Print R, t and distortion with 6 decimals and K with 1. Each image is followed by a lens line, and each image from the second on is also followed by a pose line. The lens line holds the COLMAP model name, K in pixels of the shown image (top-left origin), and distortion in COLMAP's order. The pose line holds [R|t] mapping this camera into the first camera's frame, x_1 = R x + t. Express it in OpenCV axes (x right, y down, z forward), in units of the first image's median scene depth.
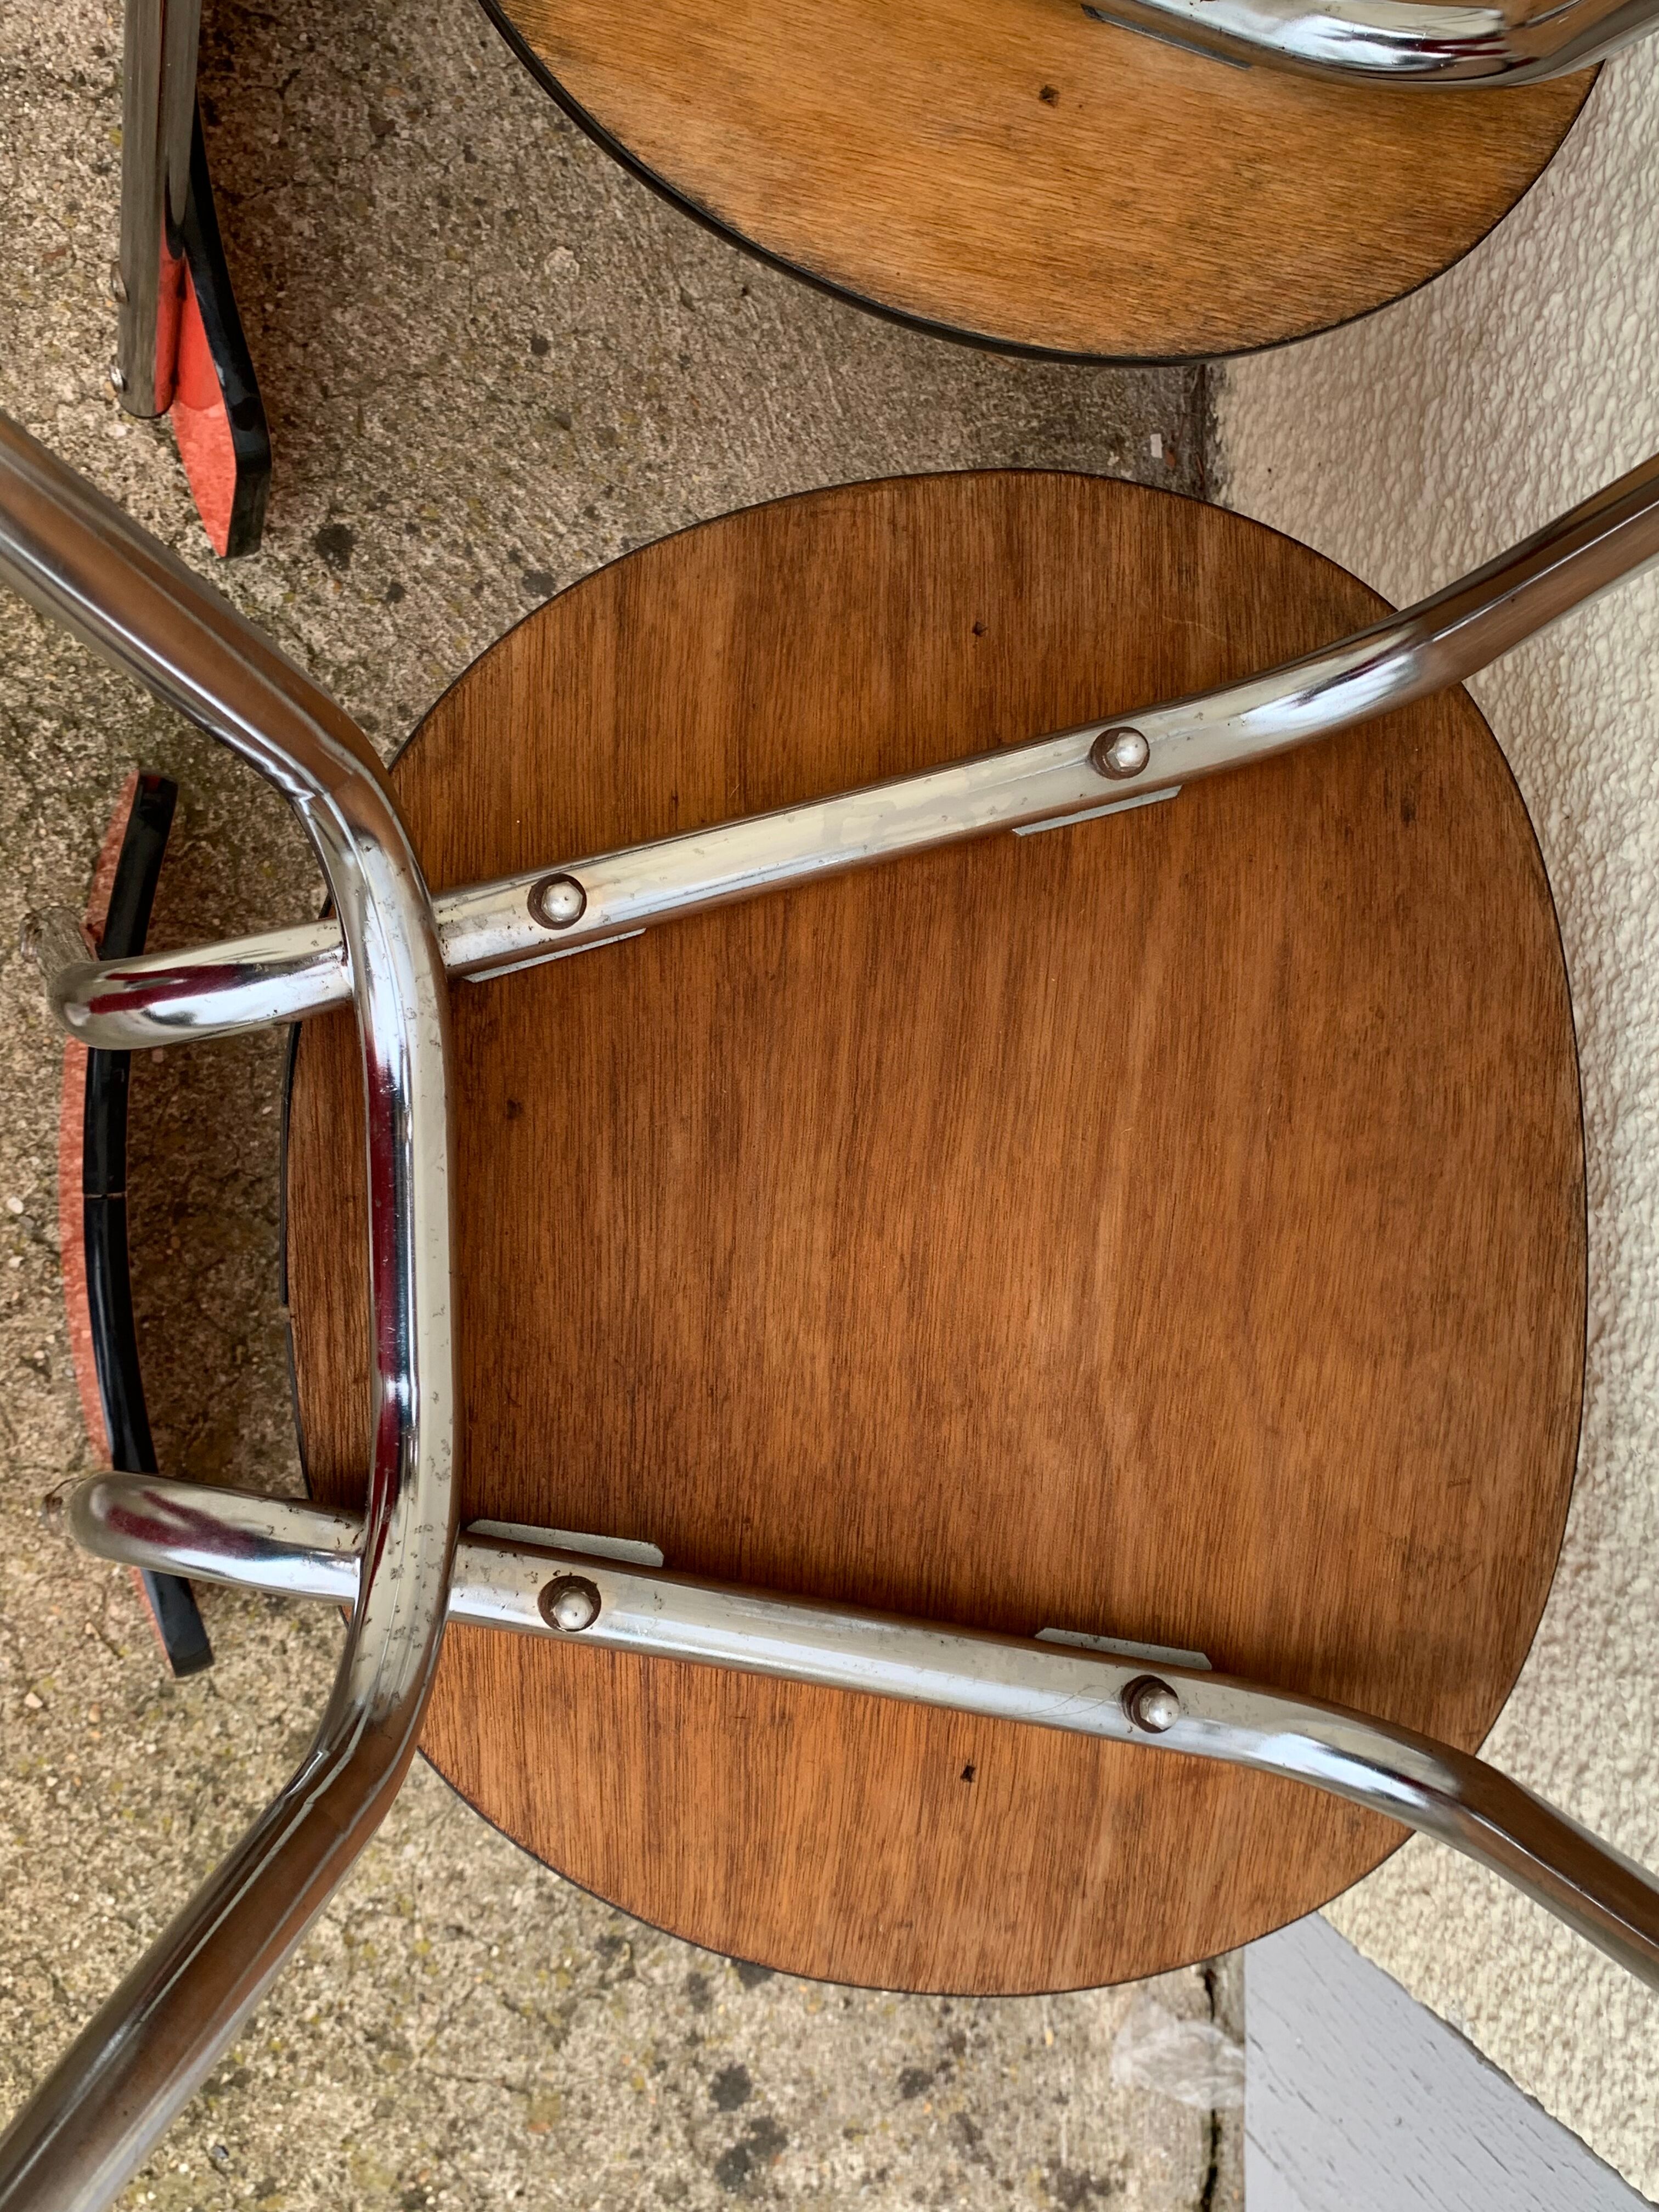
lens RADIAL K [[2194.4, 0, 825.2], [0, 2194.4, 1118.9], [0, 0, 1]] dist [0.001131, 0.000000]
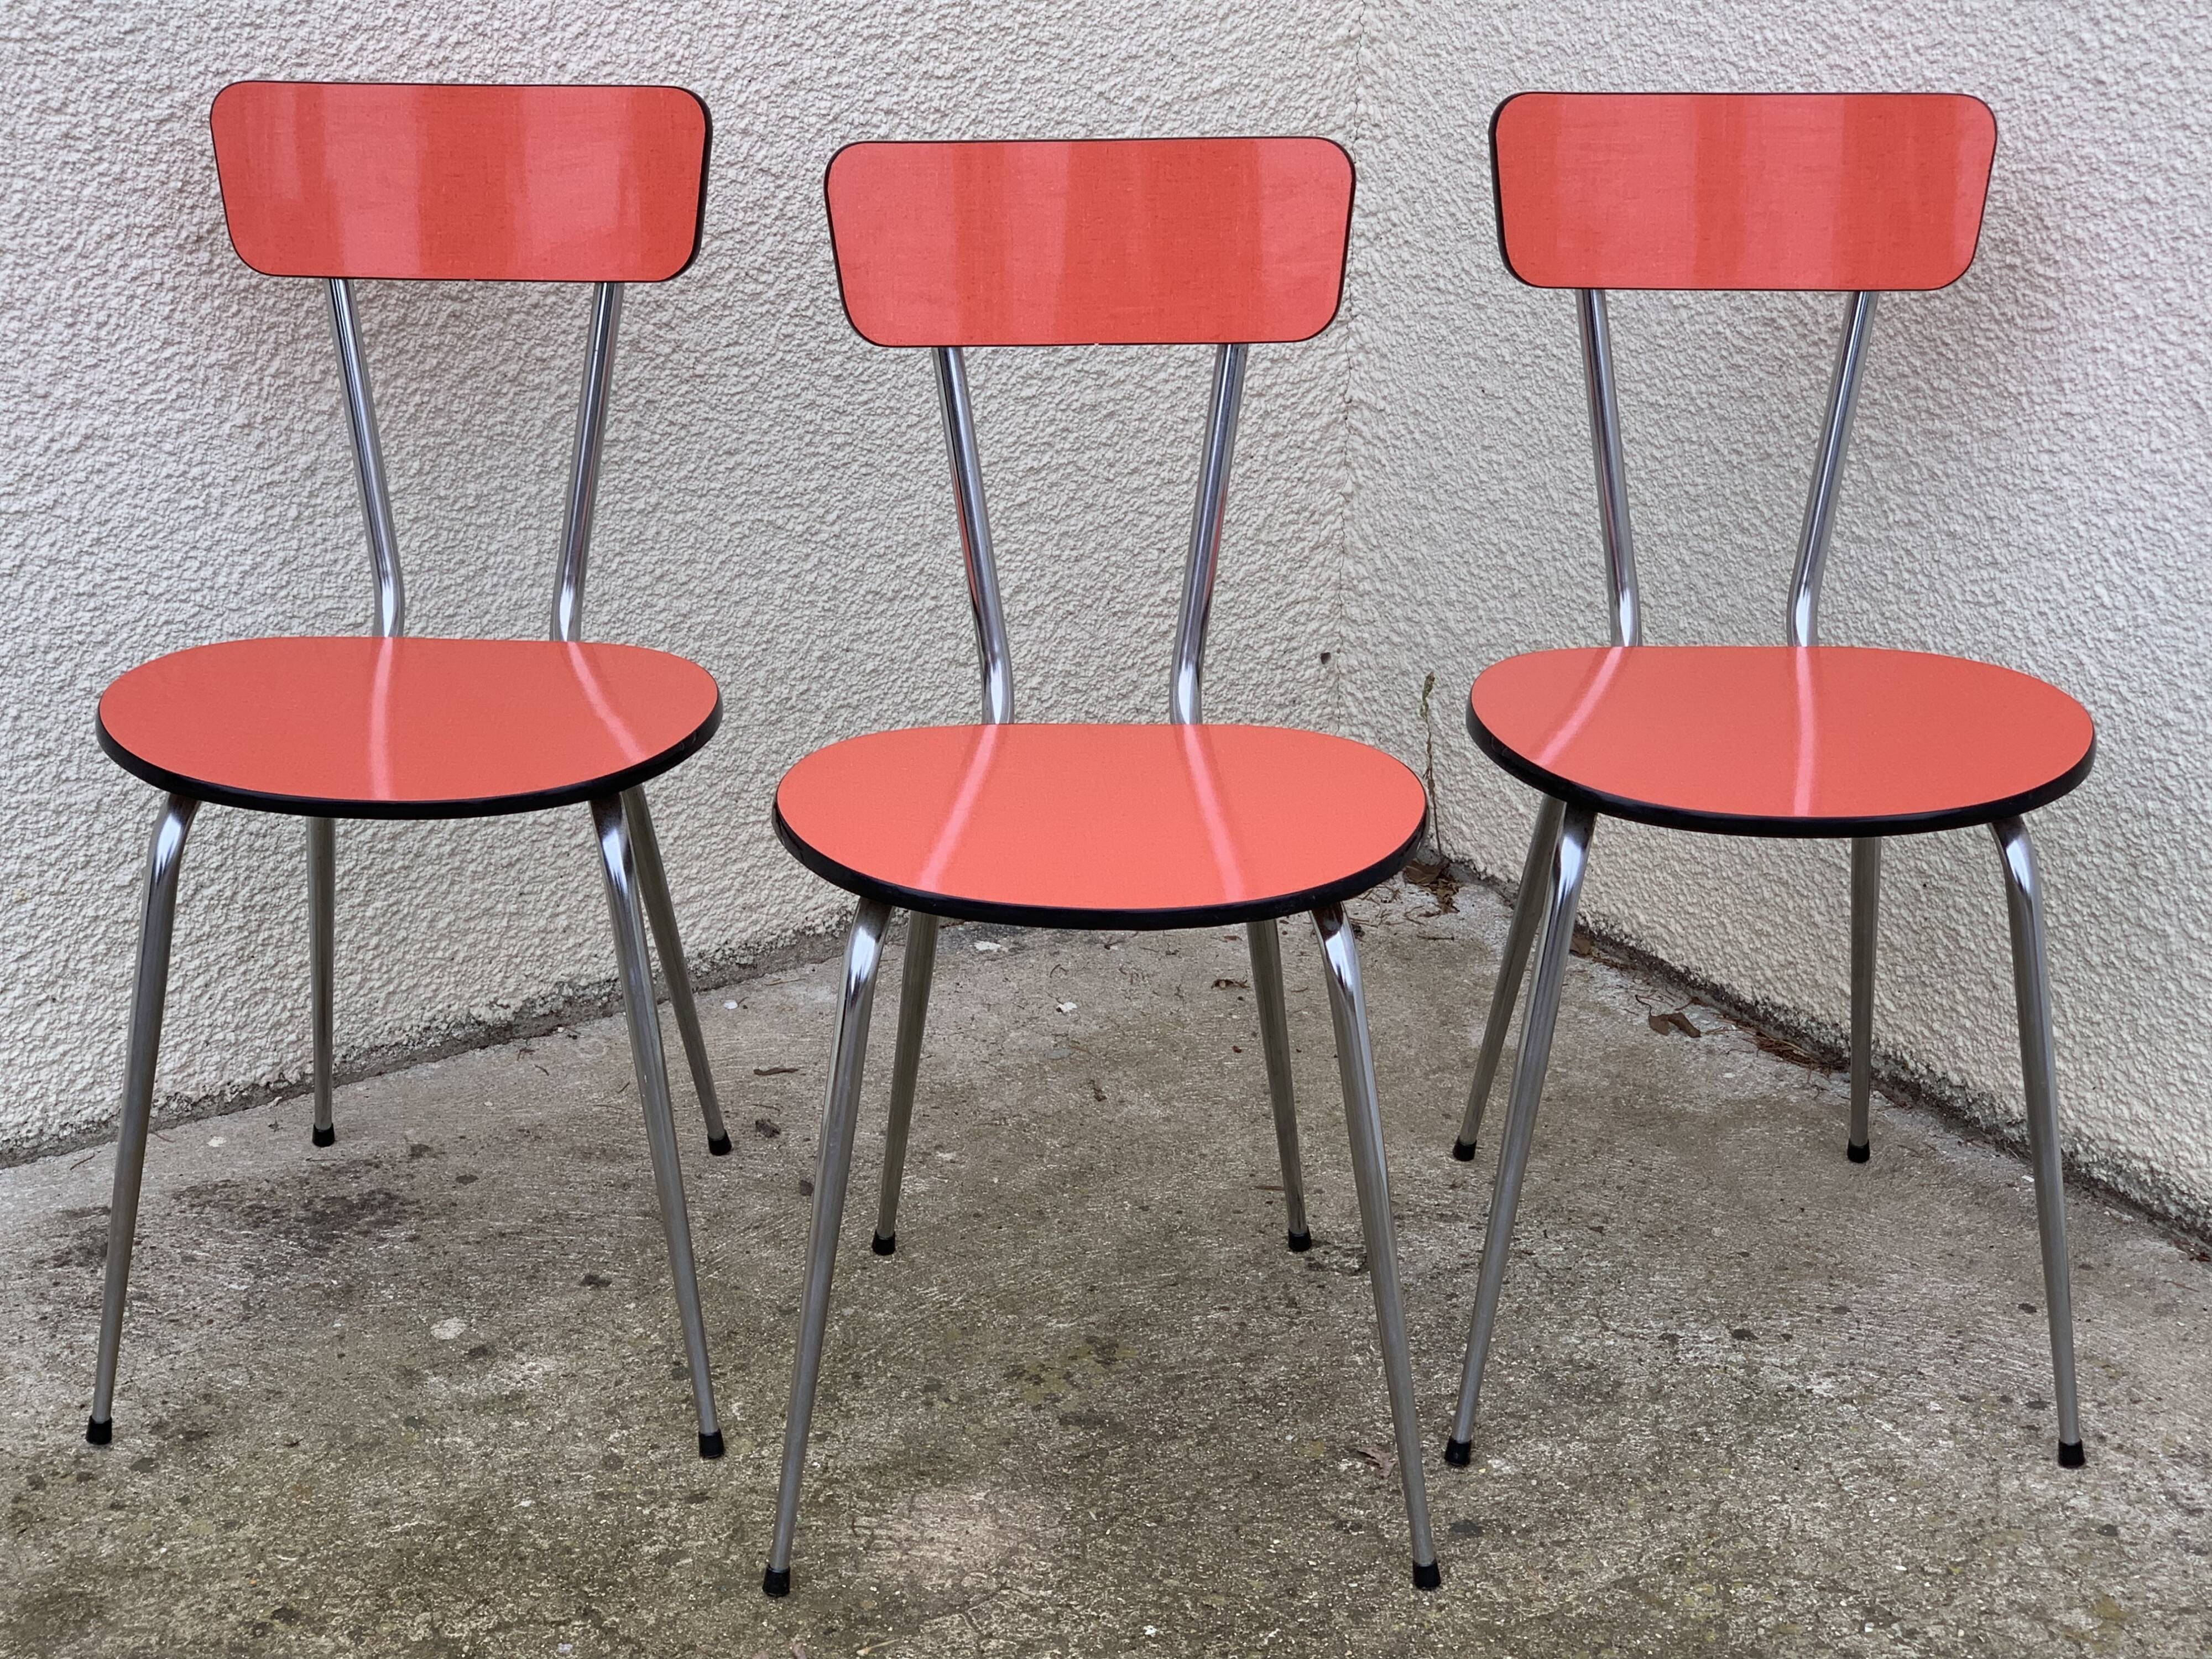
lens RADIAL K [[3802.3, 0, 1072.5], [0, 3802.3, 833.3], [0, 0, 1]] dist [0.066660, 0.000000]
pose [[0.816860, -0.347194, 0.460647, -1.913459], [0.564641, 0.317927, -0.761645, 1.608870], [0.117986, 0.882258, 0.455742, -0.776898]]
